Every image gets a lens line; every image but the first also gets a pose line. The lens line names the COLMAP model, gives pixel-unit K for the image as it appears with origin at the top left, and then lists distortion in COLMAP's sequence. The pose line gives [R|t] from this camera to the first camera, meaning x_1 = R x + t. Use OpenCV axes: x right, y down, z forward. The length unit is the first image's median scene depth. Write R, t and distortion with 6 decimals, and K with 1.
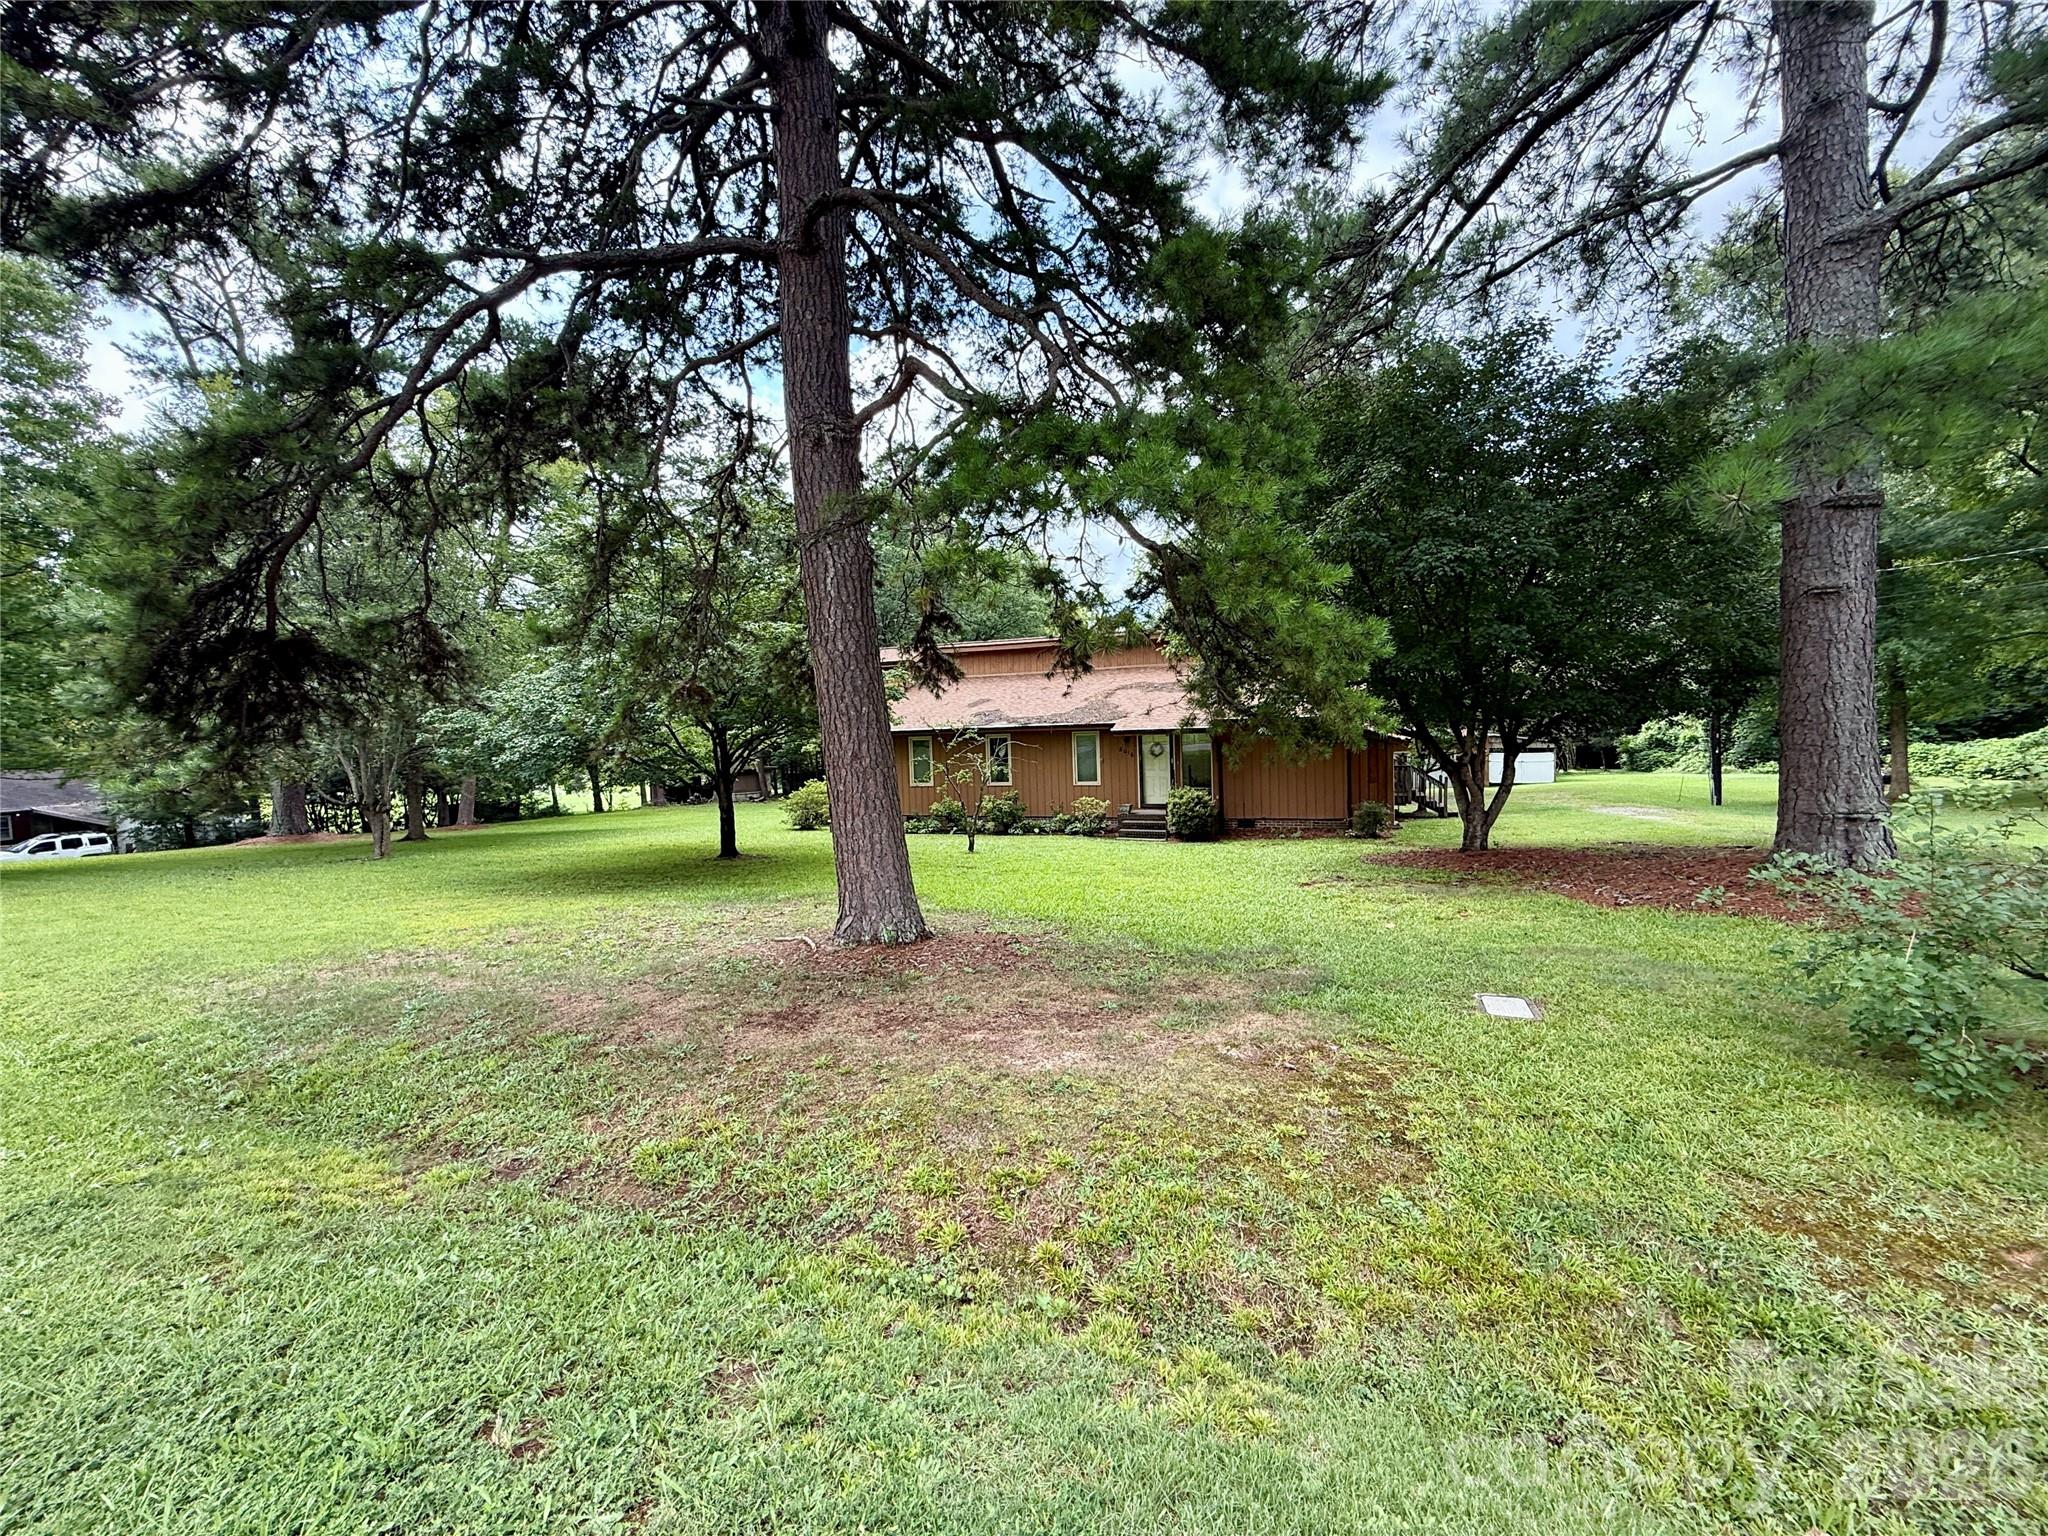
lens RADIAL K [[821.6, 0, 1024.0], [0, 821.6, 768.0], [0, 0, 1]] dist [-0.000063, 0.000022]
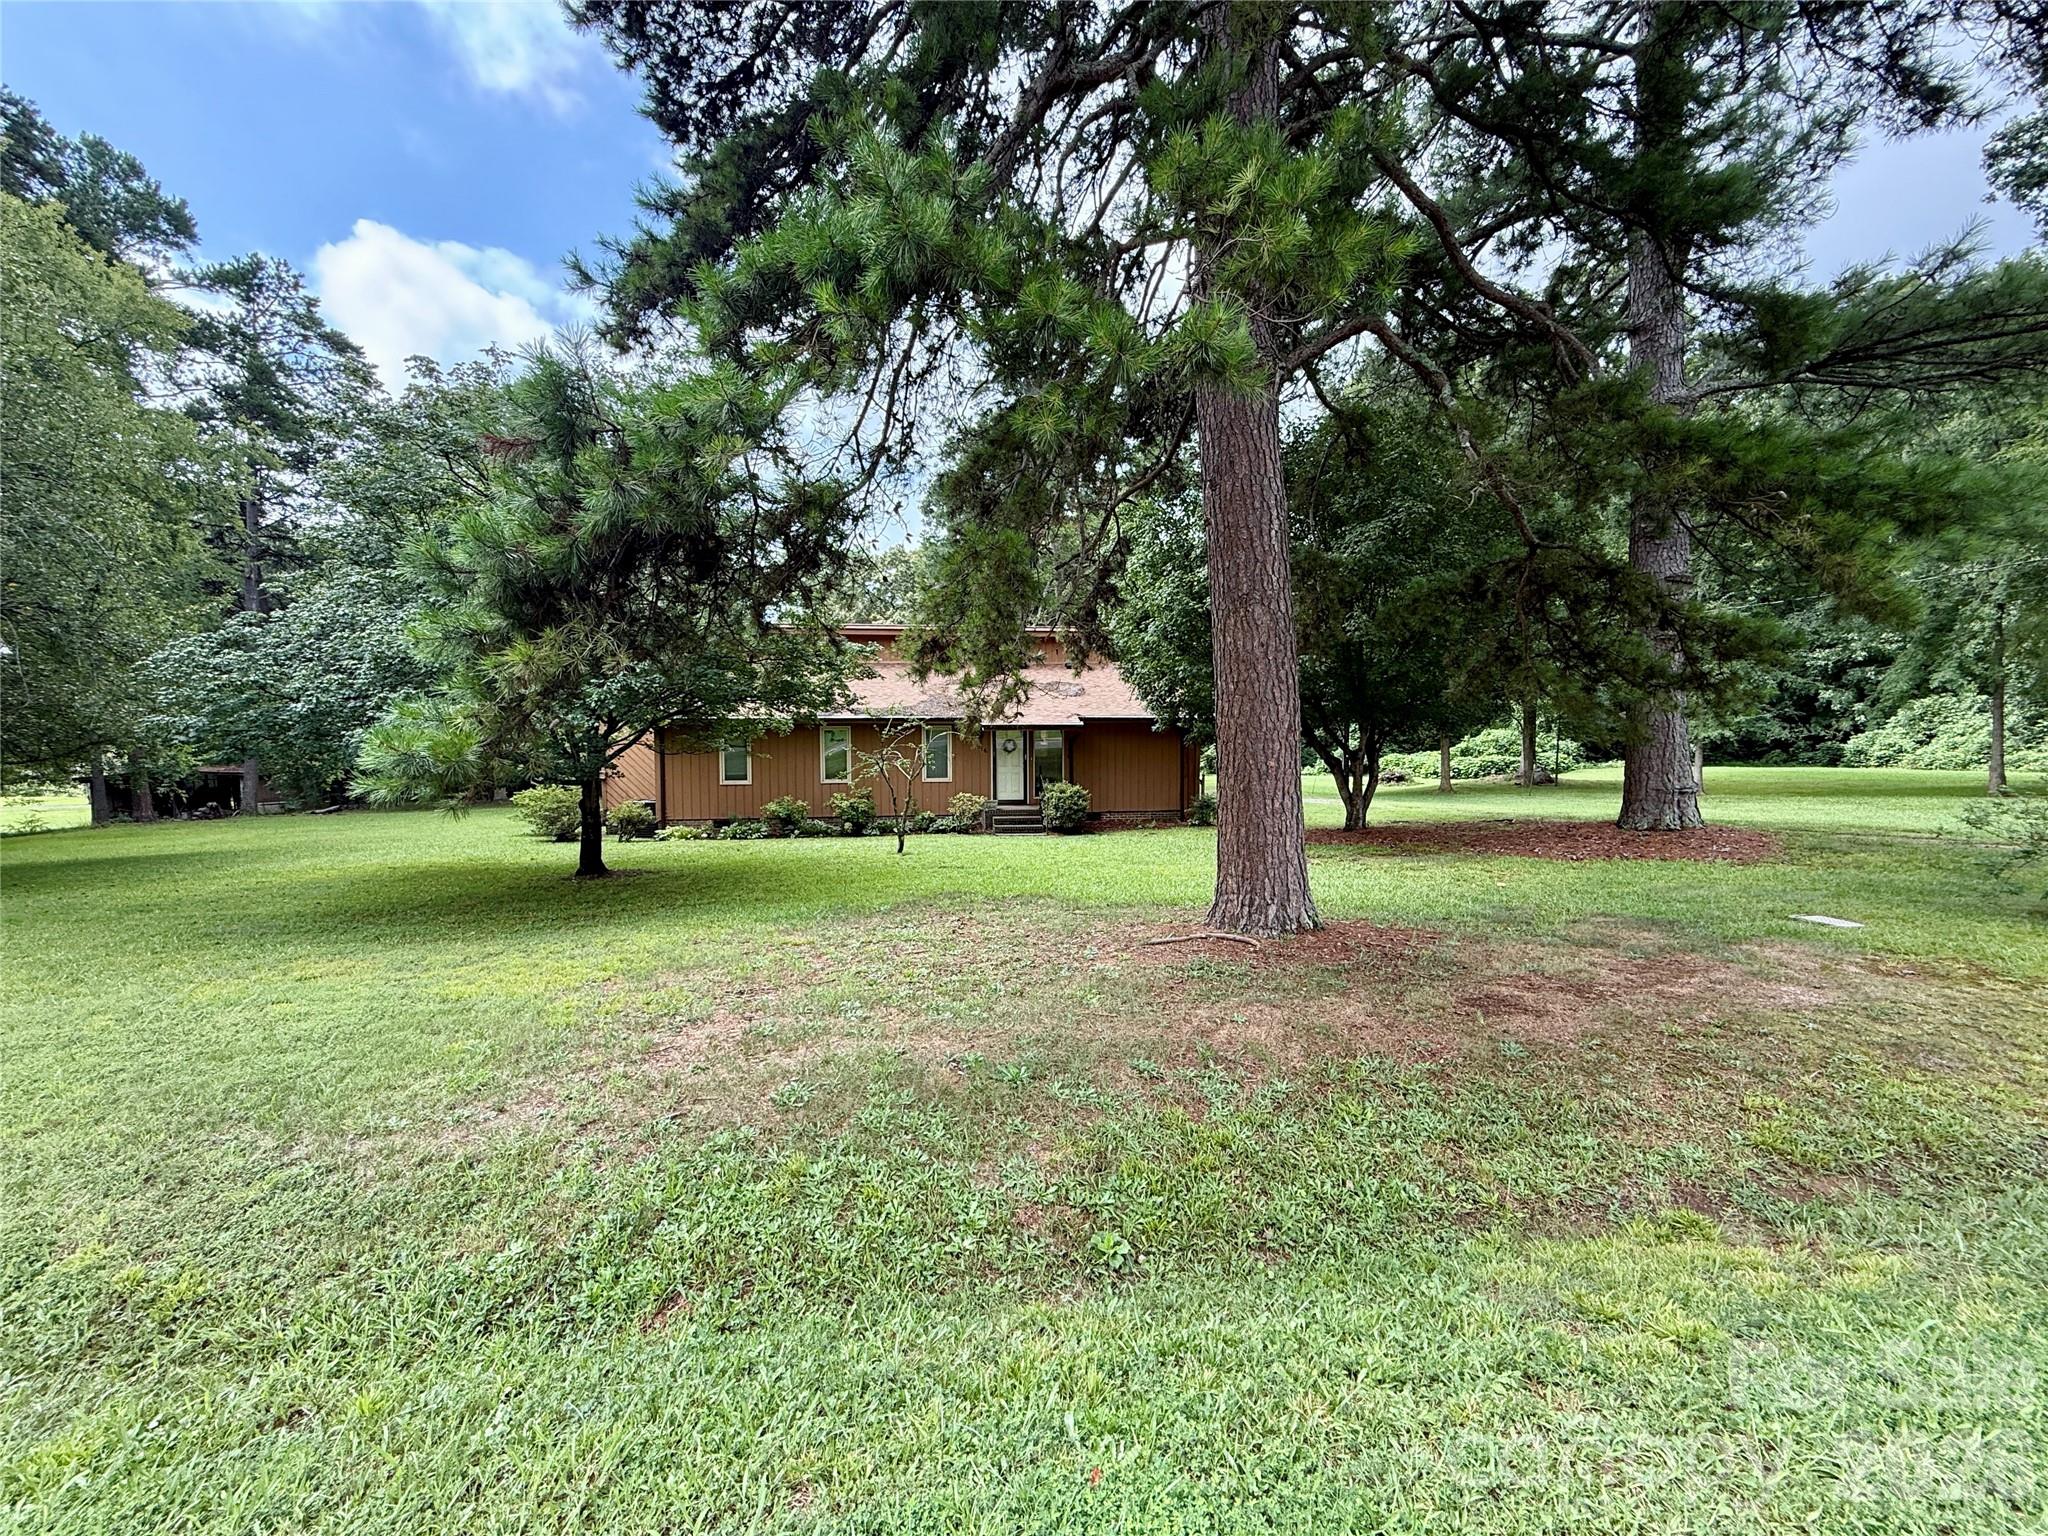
lens RADIAL K [[821.6, 0, 1024.0], [0, 821.6, 768.0], [0, 0, 1]] dist [-0.000063, 0.000022]
pose [[0.862263, 0.003067, 0.506451, -0.361909], [-0.000537, 0.999987, -0.005142, 0.011072], [-0.506460, 0.004162, 0.862253, 0.135147]]
